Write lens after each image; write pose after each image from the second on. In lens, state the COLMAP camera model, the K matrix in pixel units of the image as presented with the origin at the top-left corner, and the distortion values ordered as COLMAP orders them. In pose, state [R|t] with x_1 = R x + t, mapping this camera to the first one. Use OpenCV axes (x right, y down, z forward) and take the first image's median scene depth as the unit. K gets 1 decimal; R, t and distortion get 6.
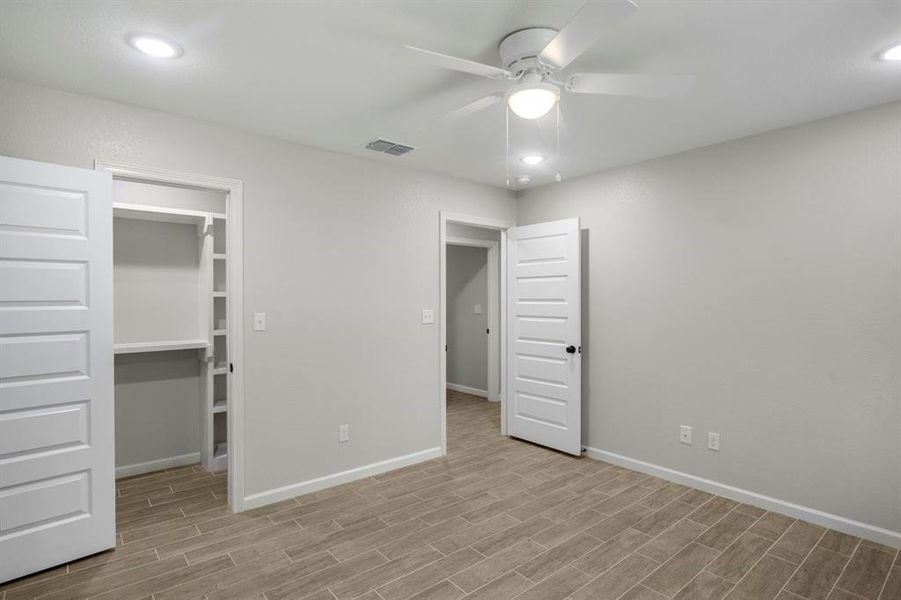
lens RADIAL K [[460.9, 0, 444.2], [0, 460.9, 297.7], [0, 0, 1]] dist [-0.007572, -0.000577]
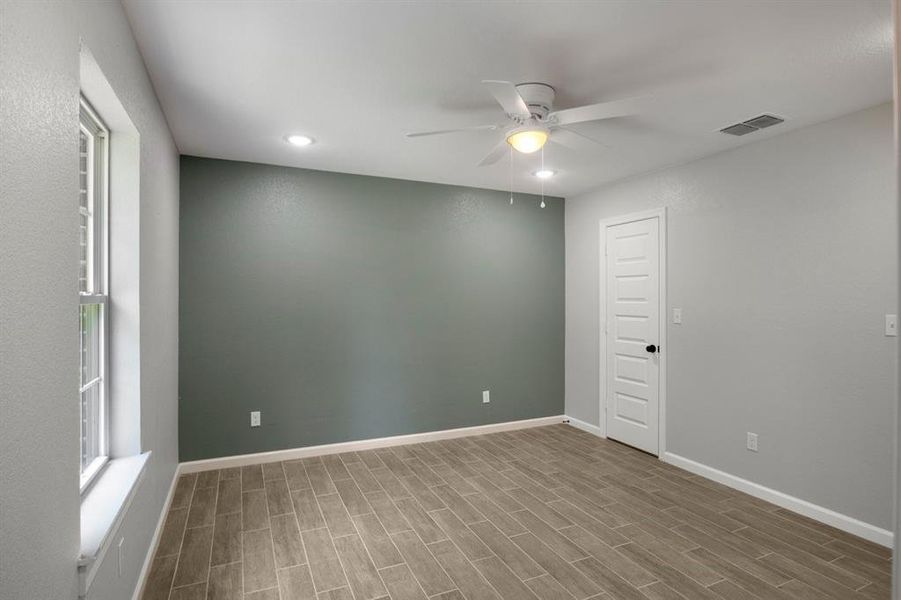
lens RADIAL K [[460.9, 0, 444.2], [0, 460.9, 297.7], [0, 0, 1]] dist [-0.007572, -0.000577]
pose [[-0.267023, -0.000785, -0.963690, 0.932899], [0.001390, 0.999998, -0.001199, 0.003092], [0.963689, -0.001659, -0.267021, 0.713917]]
